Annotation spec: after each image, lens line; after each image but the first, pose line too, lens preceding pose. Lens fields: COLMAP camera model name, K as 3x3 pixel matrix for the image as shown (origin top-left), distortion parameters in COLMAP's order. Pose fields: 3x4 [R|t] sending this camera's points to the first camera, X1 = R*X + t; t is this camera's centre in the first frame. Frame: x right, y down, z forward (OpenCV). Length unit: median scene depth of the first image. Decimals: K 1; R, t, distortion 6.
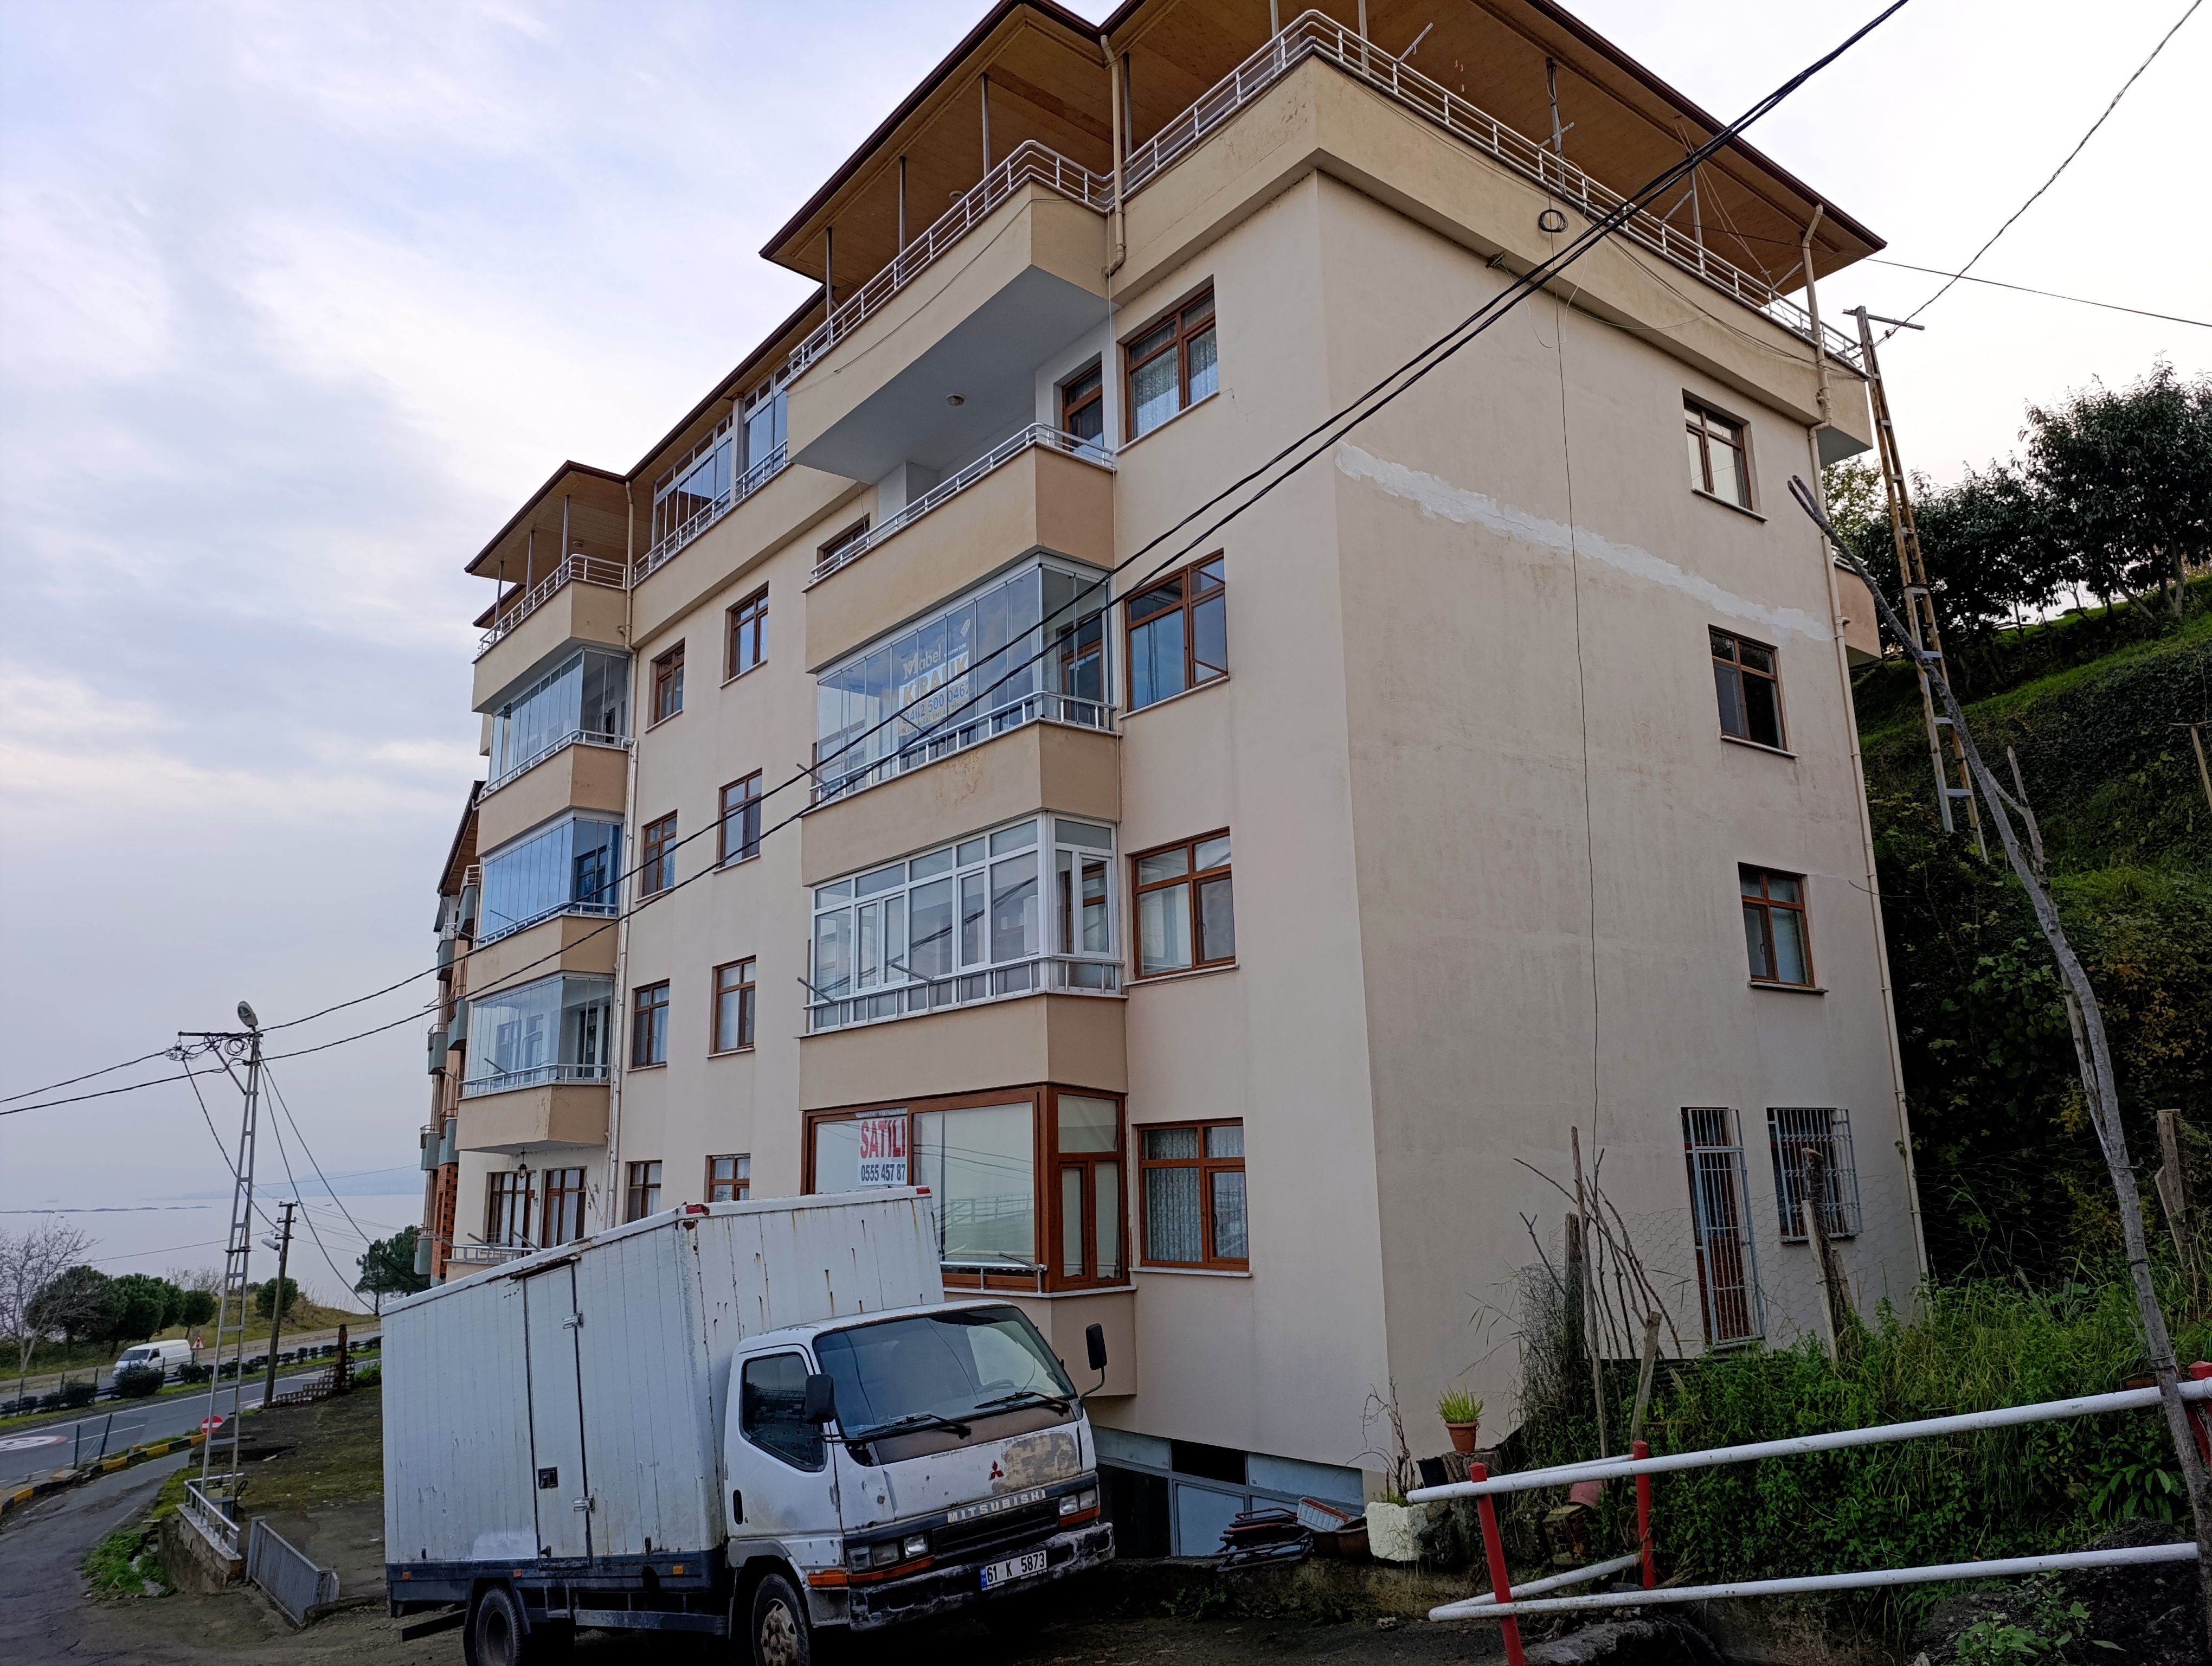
lens RADIAL K [[1508.6, 0, 1100.1], [0, 1508.6, 824.4], [0, 0, 1]] dist [0.047506, -0.050047]
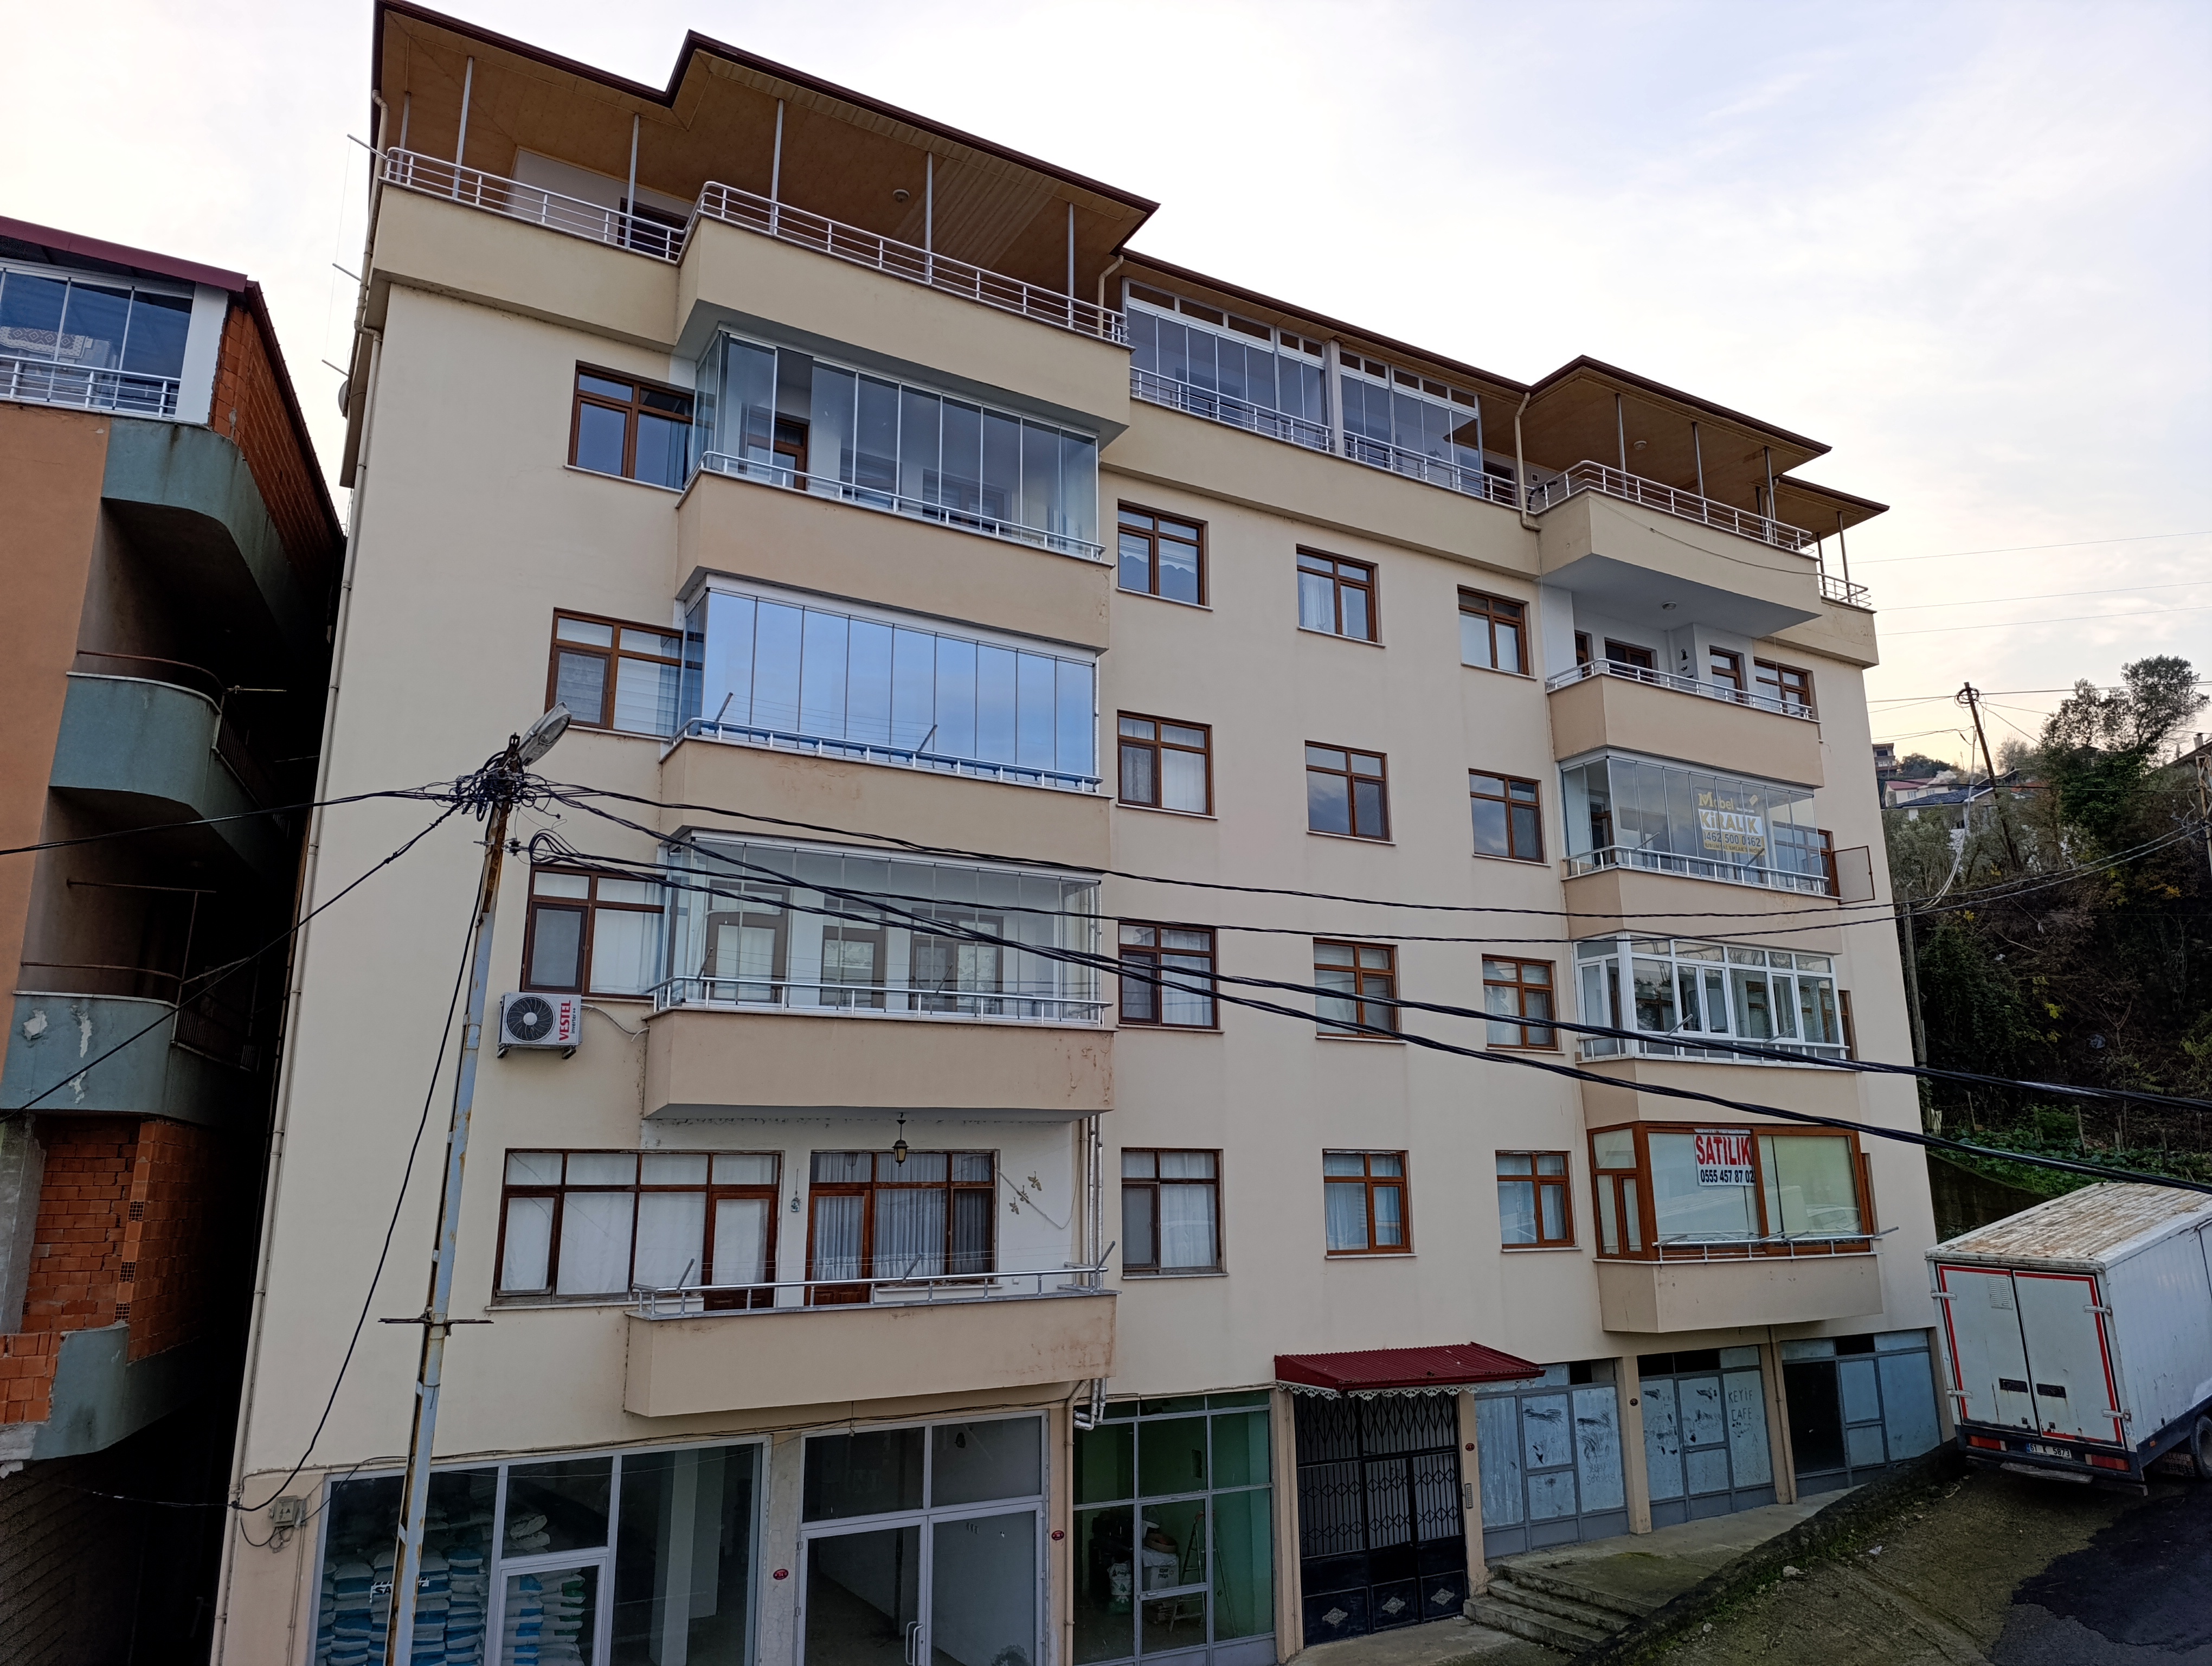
lens RADIAL K [[1508.6, 0, 1100.1], [0, 1508.6, 824.4], [0, 0, 1]] dist [0.047506, -0.050047]
pose [[0.140189, 0.258710, 0.955728, -1.581090], [-0.214988, 0.950185, -0.225674, 0.358284], [-0.966503, -0.173833, 0.188825, 1.341694]]
